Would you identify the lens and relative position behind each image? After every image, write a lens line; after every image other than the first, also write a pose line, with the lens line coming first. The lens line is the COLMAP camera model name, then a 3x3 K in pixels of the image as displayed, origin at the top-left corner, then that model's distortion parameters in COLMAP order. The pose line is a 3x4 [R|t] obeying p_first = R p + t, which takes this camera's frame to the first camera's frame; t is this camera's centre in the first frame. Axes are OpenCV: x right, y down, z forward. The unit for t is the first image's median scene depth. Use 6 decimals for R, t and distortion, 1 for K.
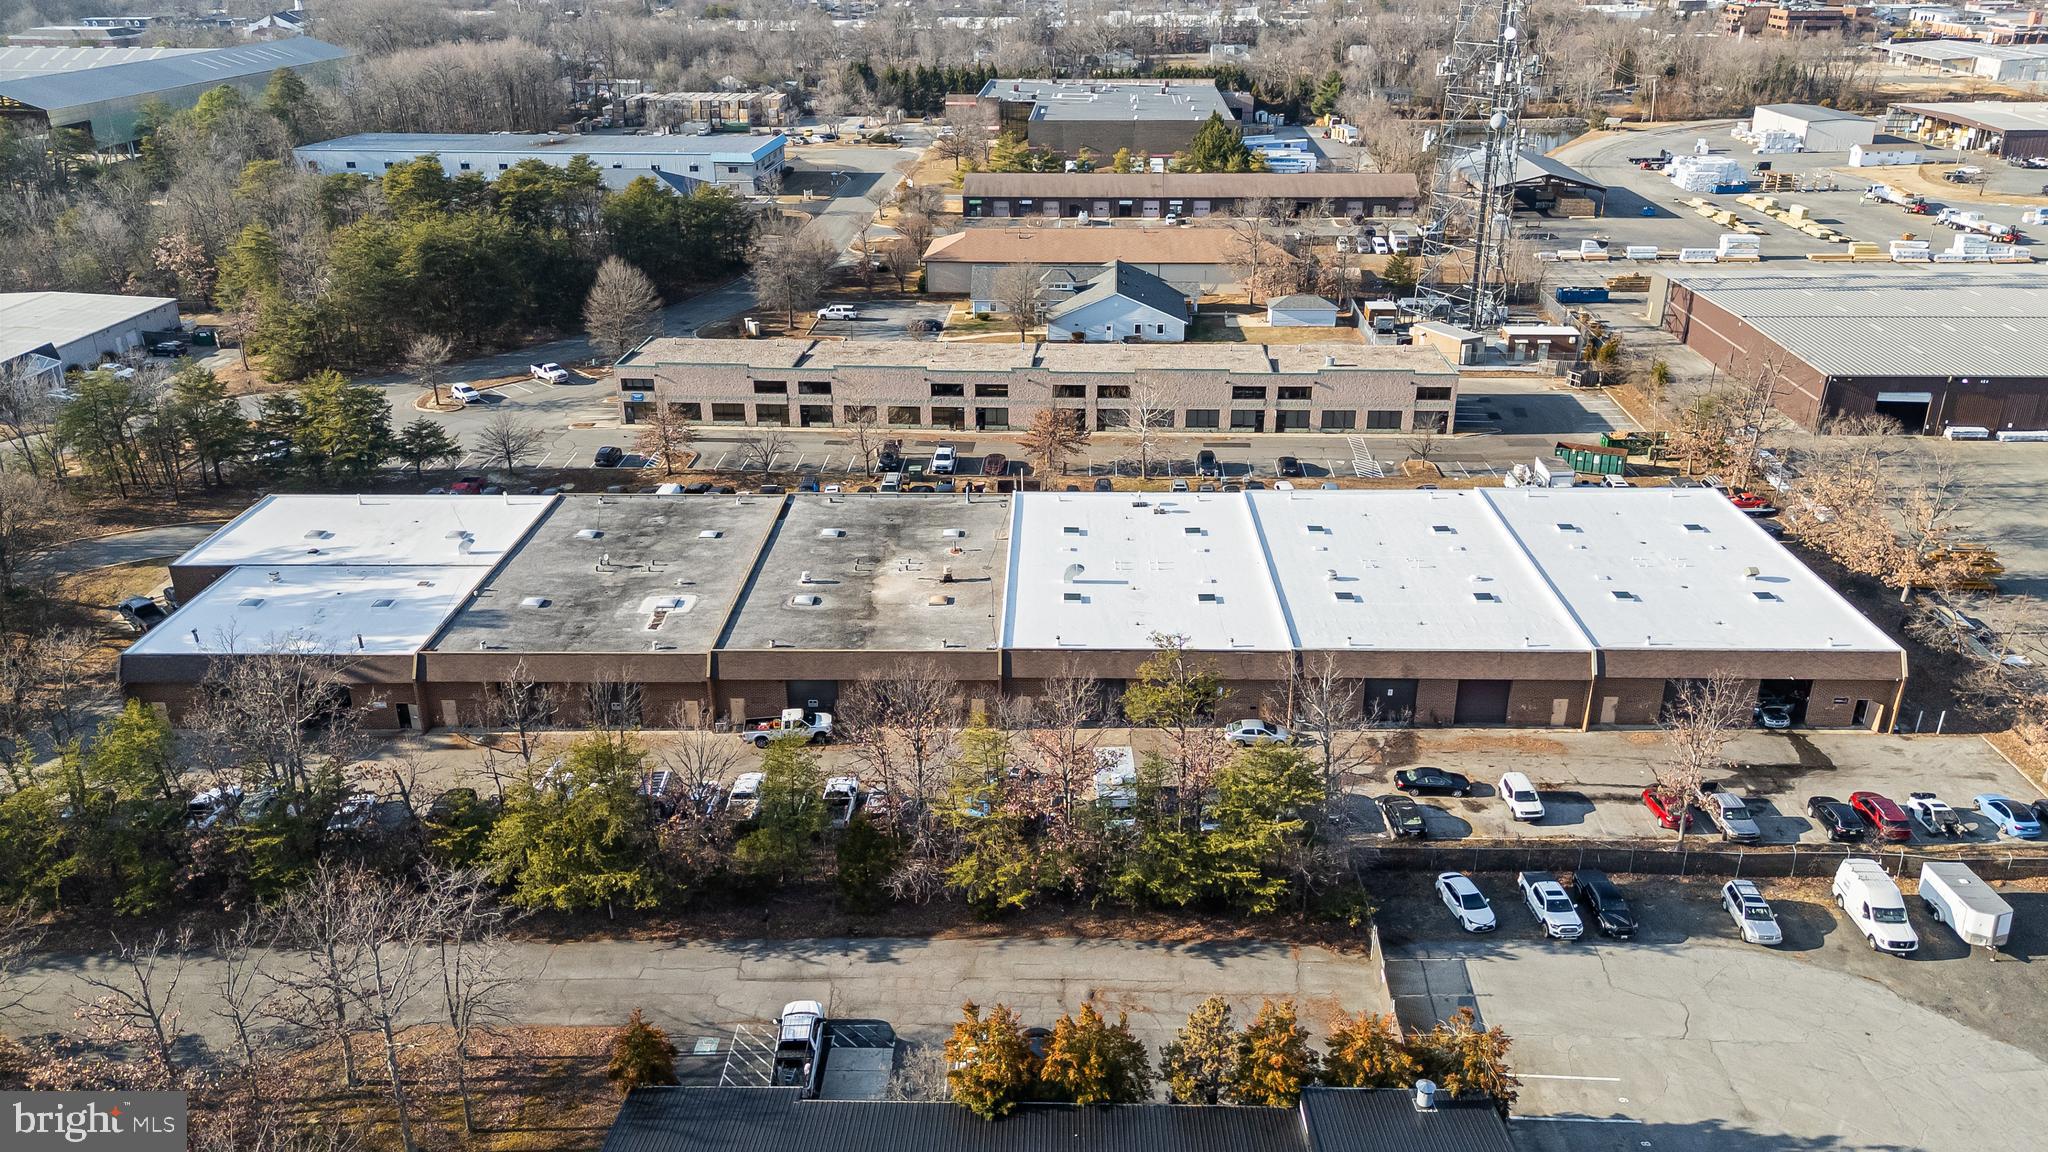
lens RADIAL K [[1504.7, 0, 1024.0], [0, 1504.7, 576.0], [0, 0, 1]] dist [0.082690, -0.095387]
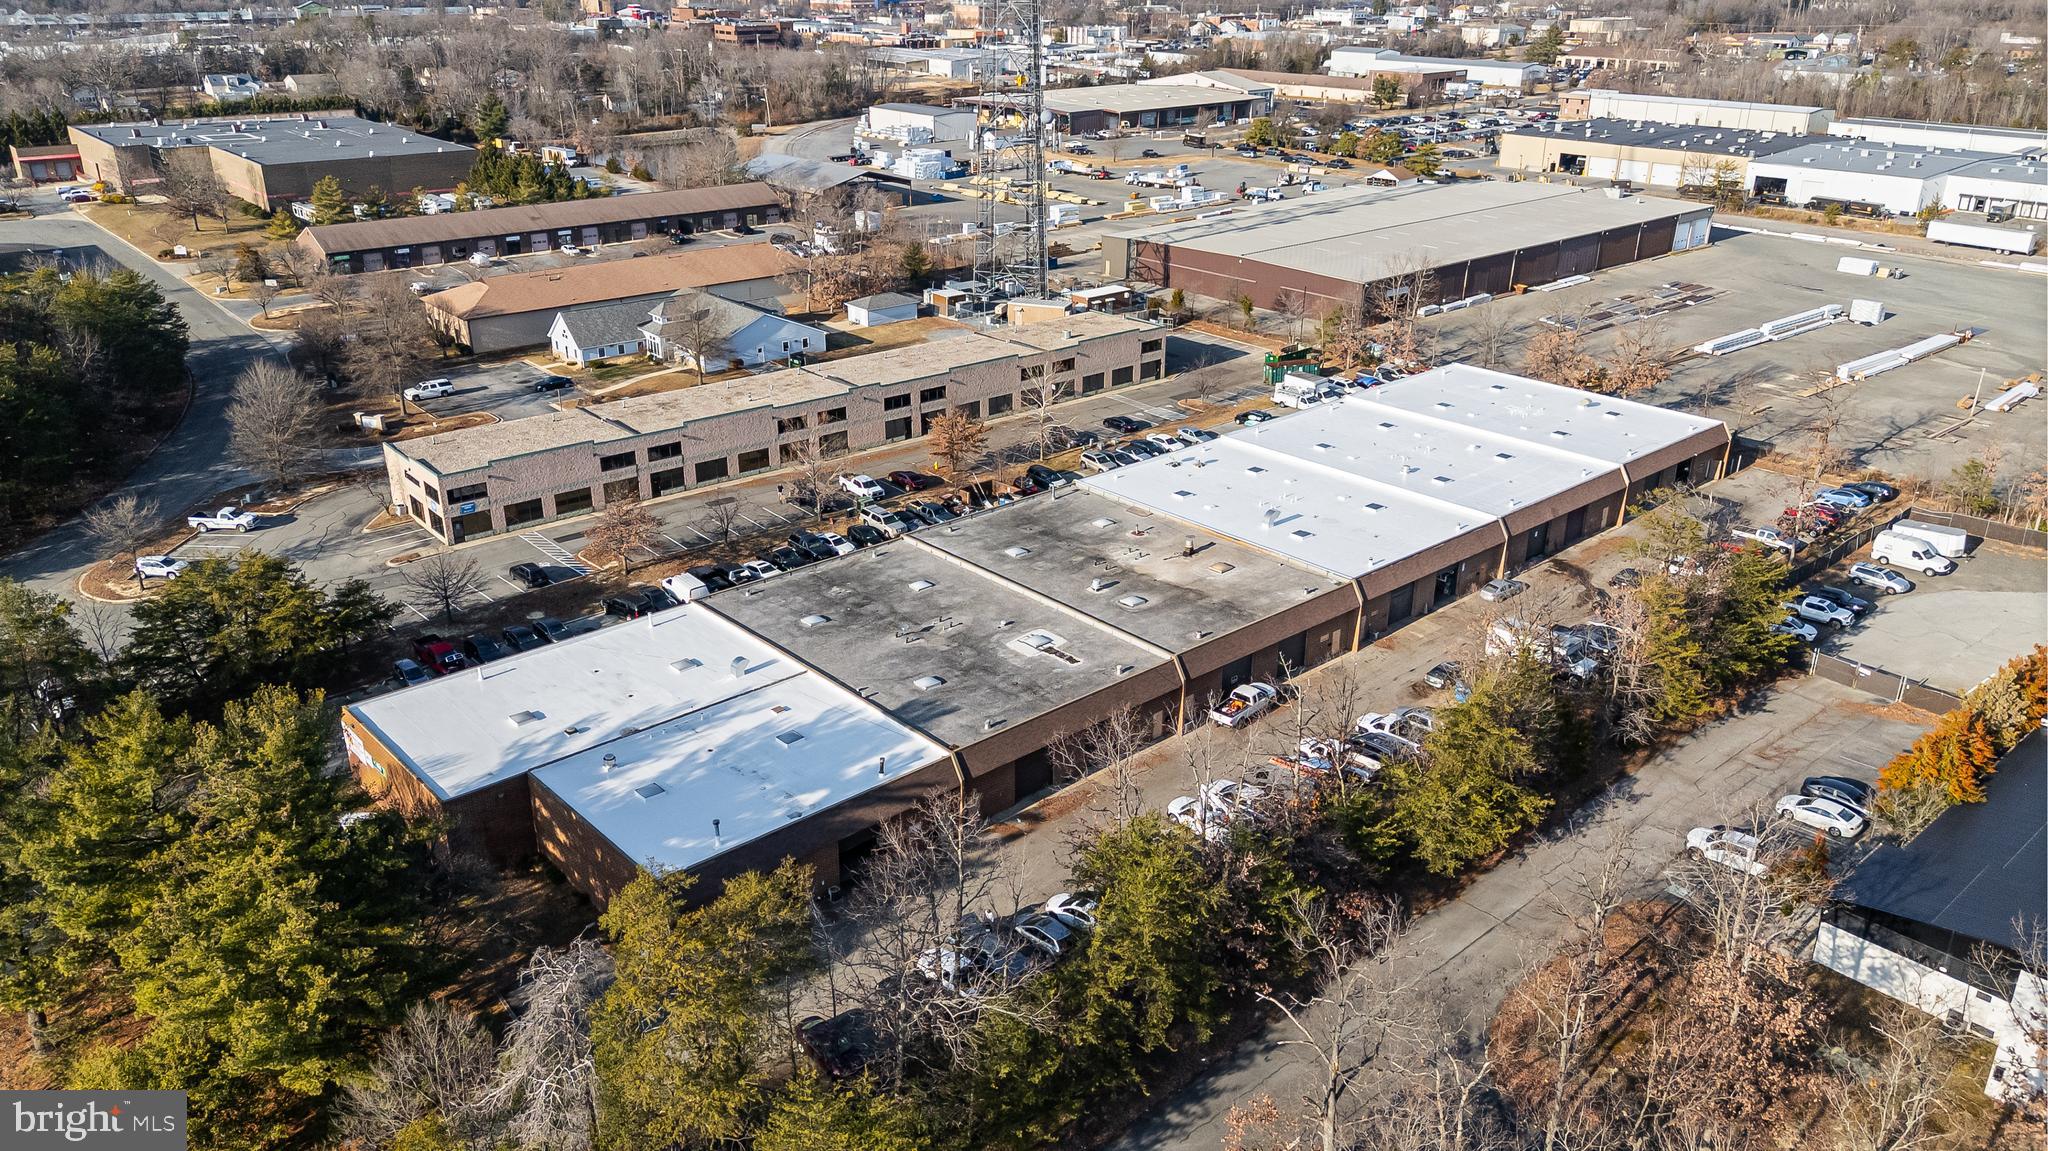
lens RADIAL K [[1504.7, 0, 1024.0], [0, 1504.7, 575.5], [0, 0, 1]] dist [0.082690, -0.095387]
pose [[0.732356, -0.258542, 0.629929, -0.580951], [0.266043, 0.960224, 0.084803, -0.074189], [-0.626798, 0.105482, 0.772009, 0.175097]]
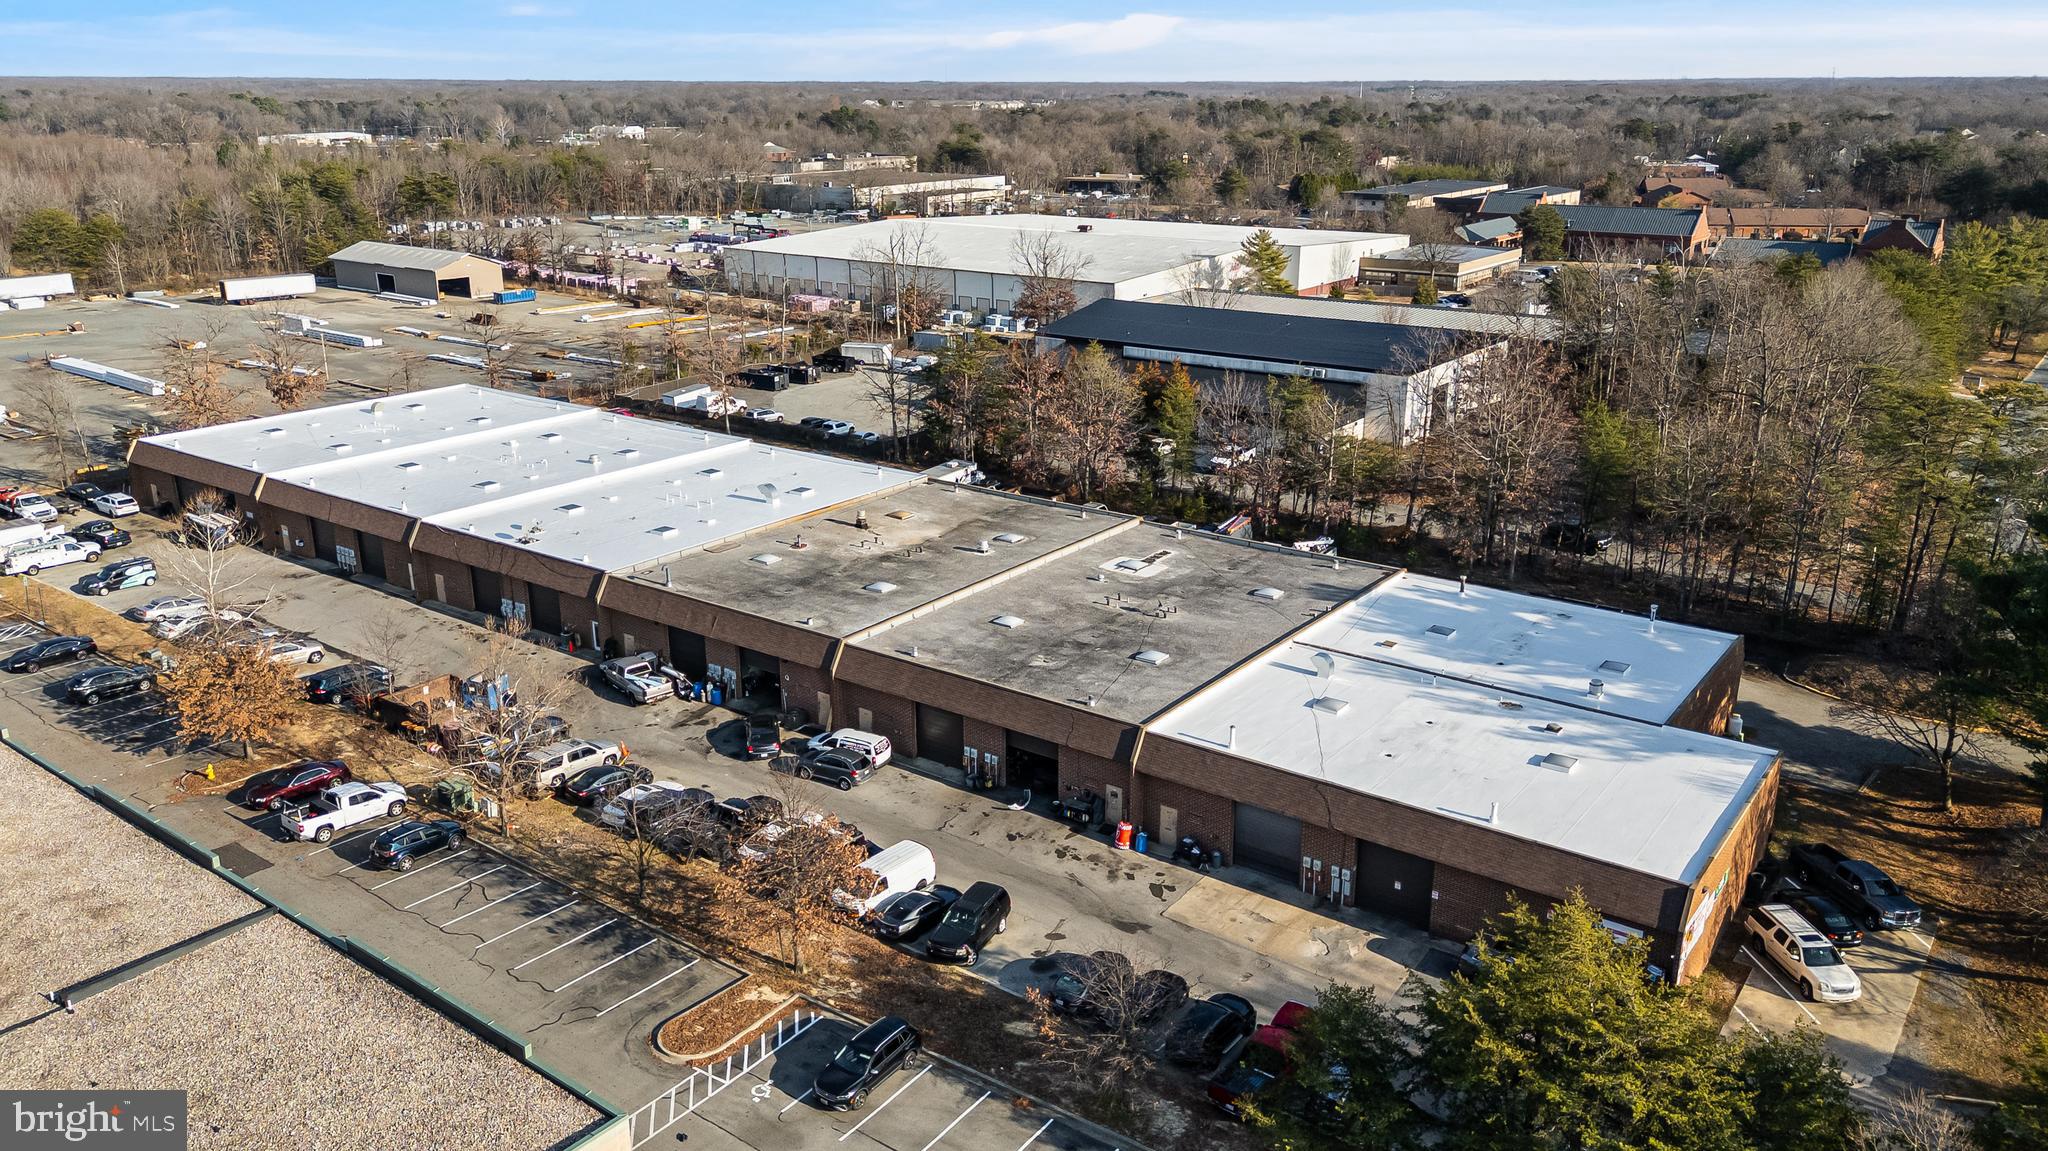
lens RADIAL K [[1504.7, 0, 1024.0], [0, 1504.7, 575.5], [0, 0, 1]] dist [0.082690, -0.095387]
pose [[-0.819398, -0.172091, 0.546783, -0.465552], [0.229844, 0.775199, 0.588420, -0.359681], [-0.525127, 0.607825, -0.595642, 1.086704]]
